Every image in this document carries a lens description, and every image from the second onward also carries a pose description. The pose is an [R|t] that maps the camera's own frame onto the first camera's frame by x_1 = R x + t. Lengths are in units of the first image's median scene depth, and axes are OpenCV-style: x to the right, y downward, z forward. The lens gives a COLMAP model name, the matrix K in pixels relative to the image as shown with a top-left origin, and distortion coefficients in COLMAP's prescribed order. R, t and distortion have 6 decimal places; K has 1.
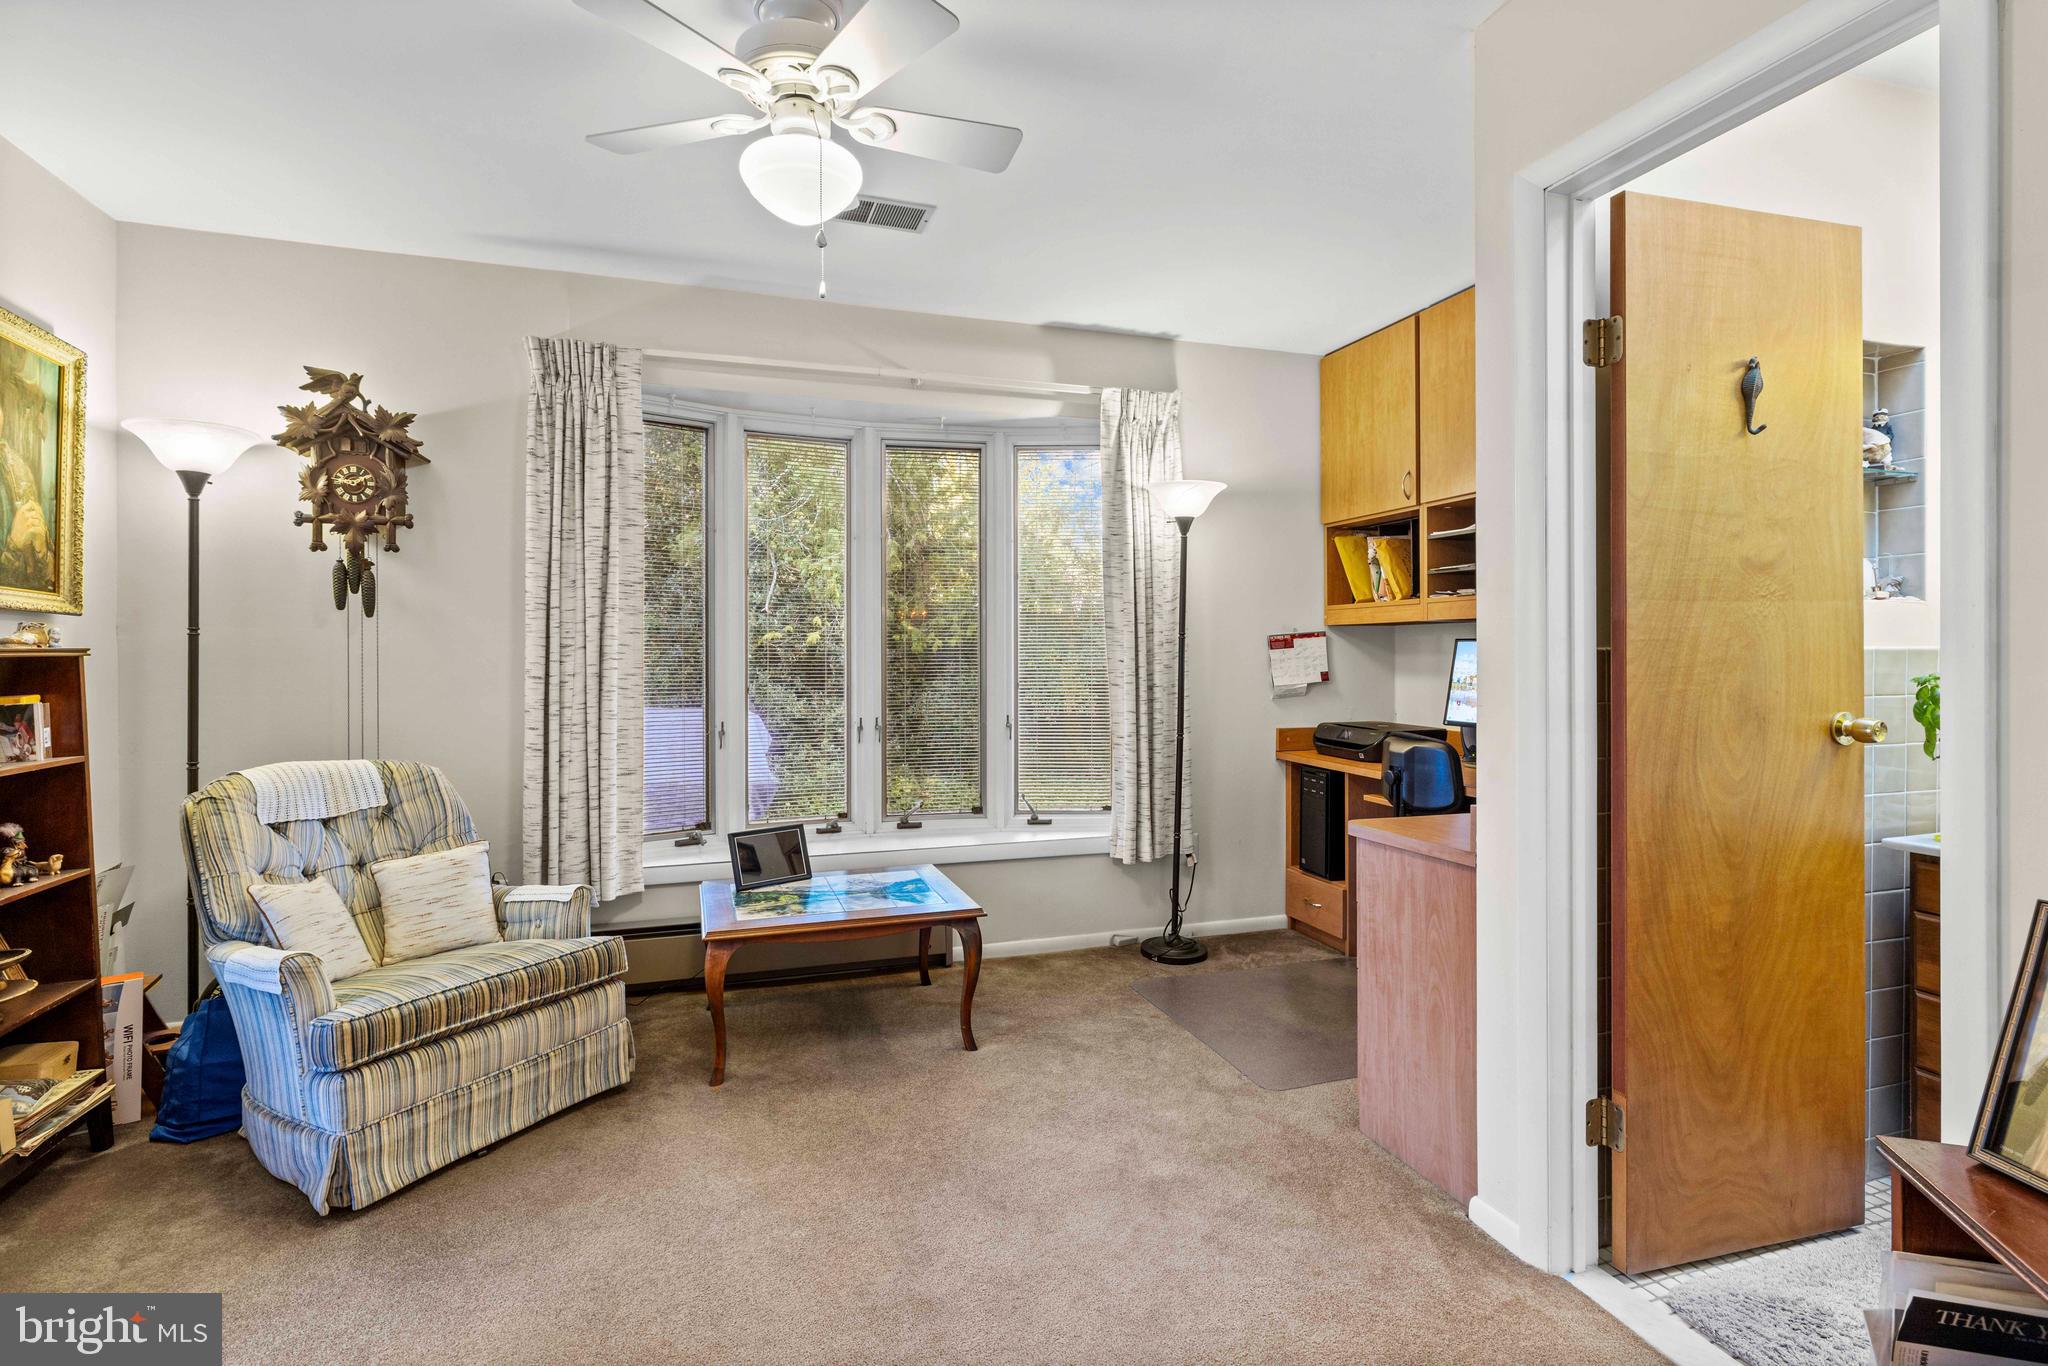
lens RADIAL K [[996.6, 0, 1029.0], [0, 996.6, 670.5], [0, 0, 1]] dist [-0.001449, -0.000254]
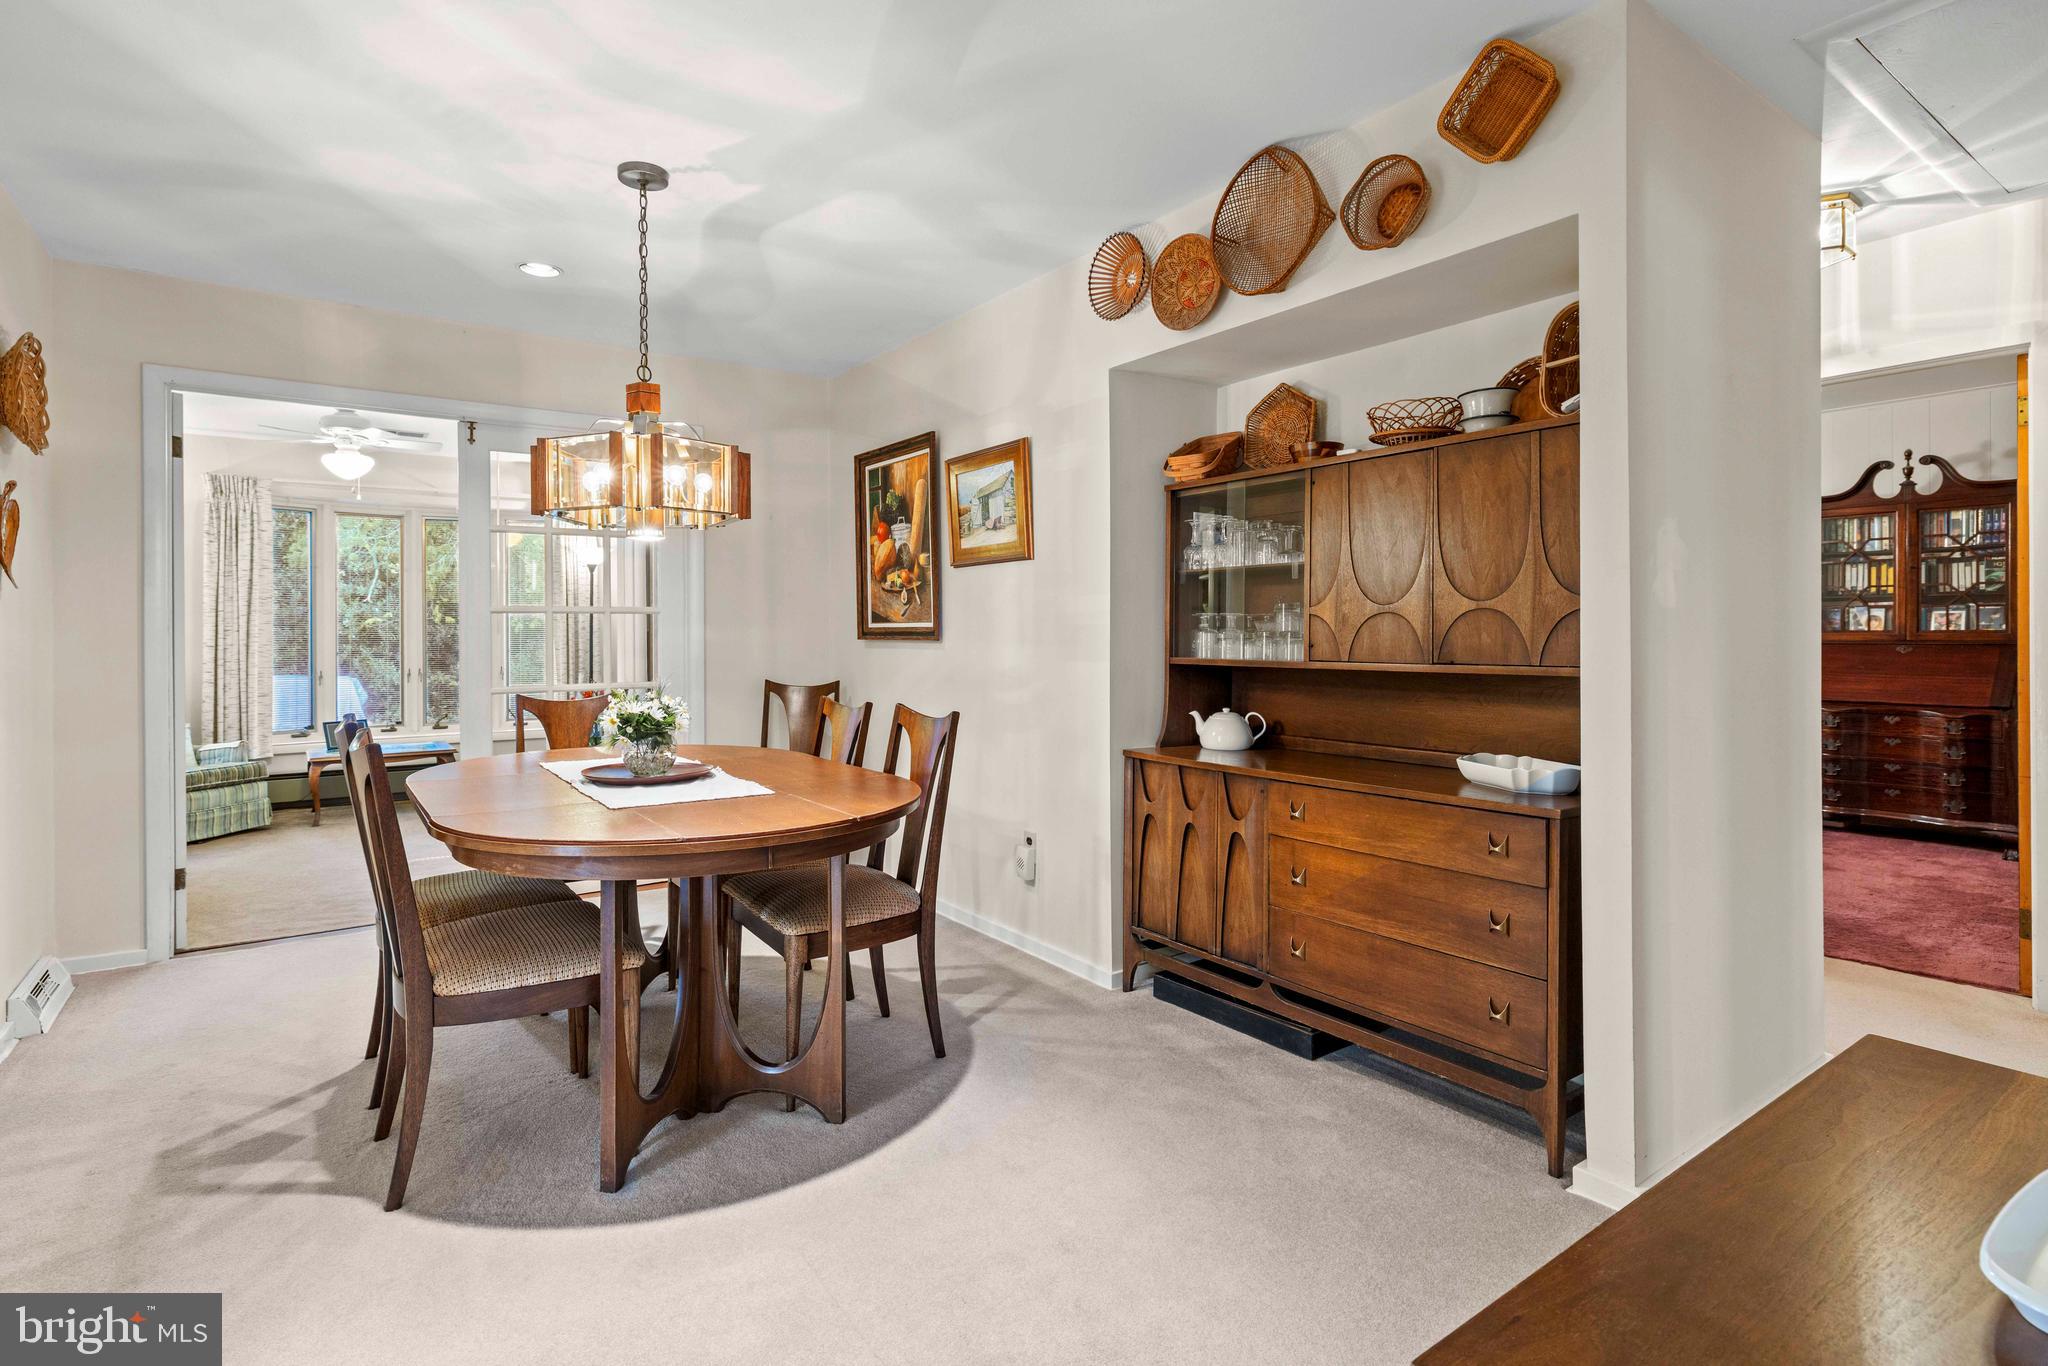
lens RADIAL K [[996.6, 0, 1023.1], [0, 996.6, 640.8], [0, 0, 1]] dist [-0.001449, -0.000254]
pose [[0.954263, -0.005467, 0.298918, 0.445760], [0.008388, 0.999929, -0.008490, 0.025850], [-0.298851, 0.010609, 0.954241, -1.340150]]
